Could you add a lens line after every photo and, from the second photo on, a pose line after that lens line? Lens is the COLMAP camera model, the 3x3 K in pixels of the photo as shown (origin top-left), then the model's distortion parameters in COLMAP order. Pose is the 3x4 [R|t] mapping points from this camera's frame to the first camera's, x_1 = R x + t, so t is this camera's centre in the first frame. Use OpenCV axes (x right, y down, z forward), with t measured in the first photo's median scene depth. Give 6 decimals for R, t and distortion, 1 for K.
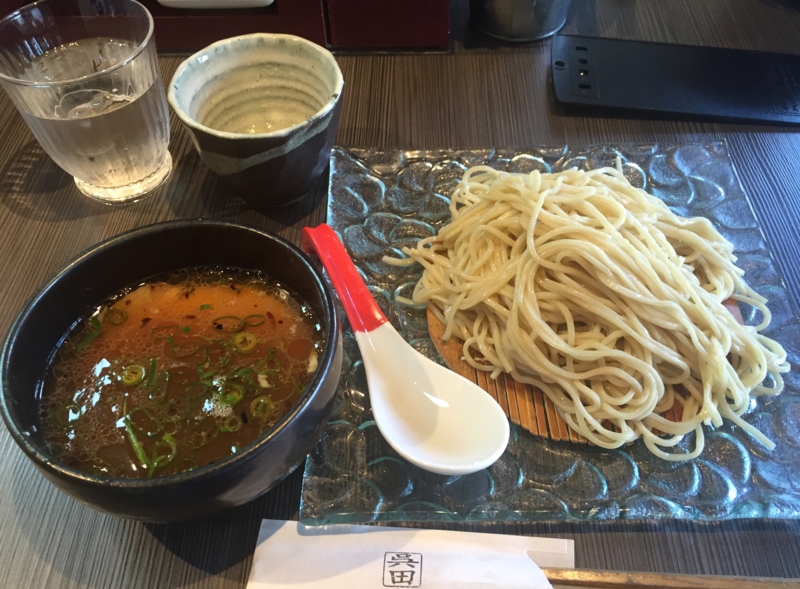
lens RADIAL K [[690.6, 0, 400.0], [0, 690.6, 294.5], [0, 0, 1]] dist [0.006894, -0.004882]
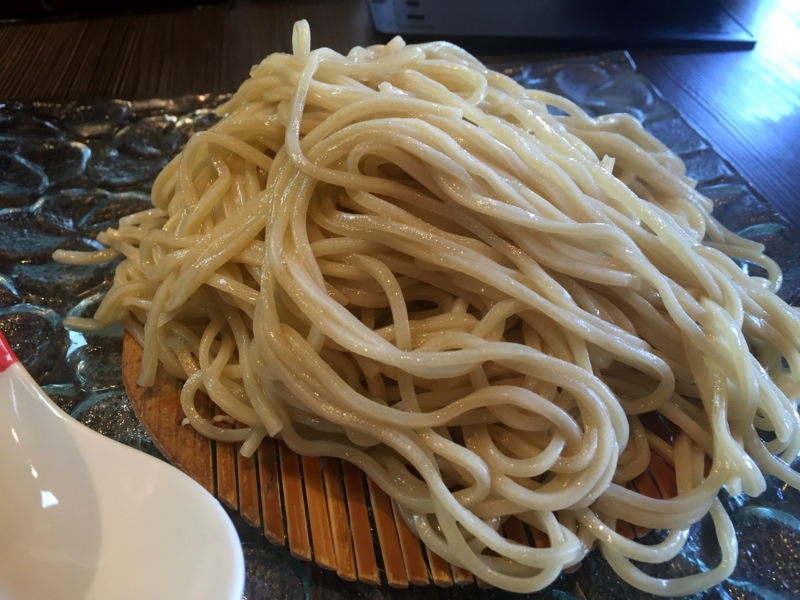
lens RADIAL K [[625.3, 0, 400.0], [0, 625.3, 300.0], [0, 0, 1]] dist [0.008686, 0.004304]
pose [[0.985927, -0.103480, 0.131299, 0.194838], [0.124122, 0.979238, -0.160271, 0.104060], [-0.111988, 0.174313, 0.978301, 0.609028]]
